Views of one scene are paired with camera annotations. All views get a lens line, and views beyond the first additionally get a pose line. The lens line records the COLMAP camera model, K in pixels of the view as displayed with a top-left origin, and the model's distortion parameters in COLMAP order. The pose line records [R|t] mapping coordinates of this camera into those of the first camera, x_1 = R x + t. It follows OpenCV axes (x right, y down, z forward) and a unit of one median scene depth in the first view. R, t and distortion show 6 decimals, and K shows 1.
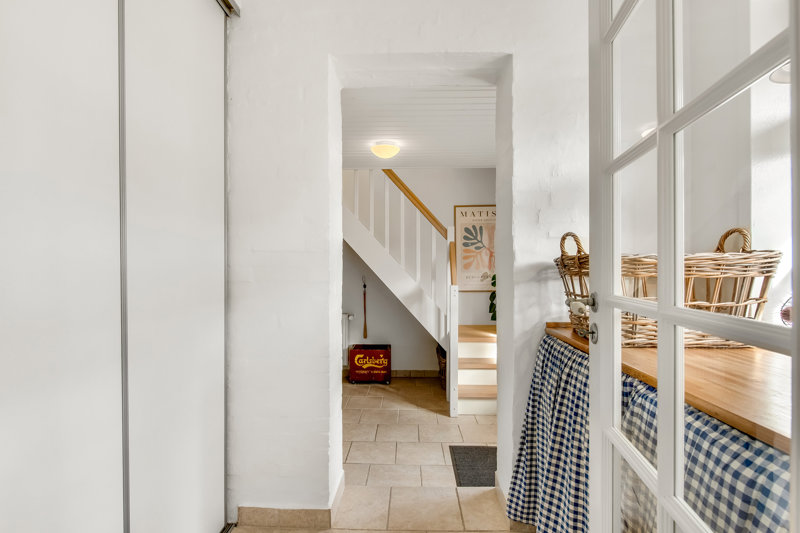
lens RADIAL K [[389.7, 0, 400.9], [0, 389.7, 269.0], [0, 0, 1]] dist [0.000254, 0.000005]
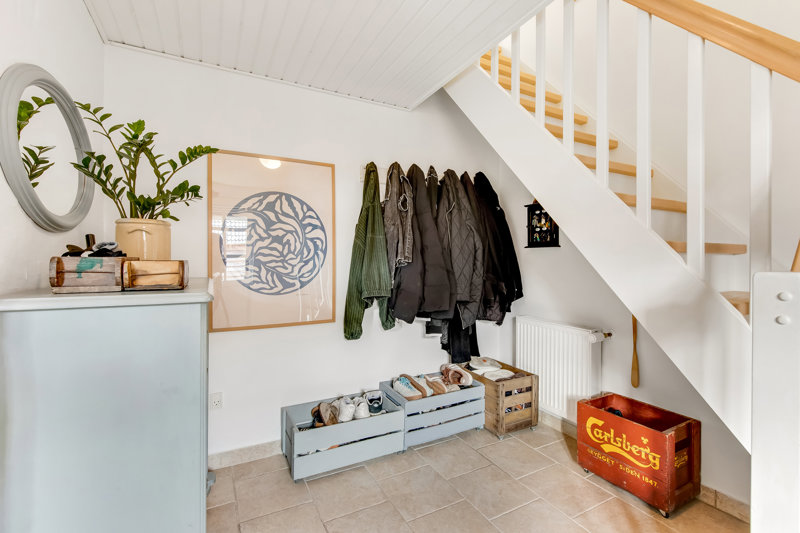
lens RADIAL K [[360.7, 0, 399.8], [0, 360.7, 265.0], [0, 0, 1]] dist [0.000299, 0.000019]
pose [[0.501632, 0.008671, -0.865038, 0.156288], [0.000385, 0.999947, 0.010247, 0.025777], [0.865081, -0.005474, 0.501602, 0.568882]]
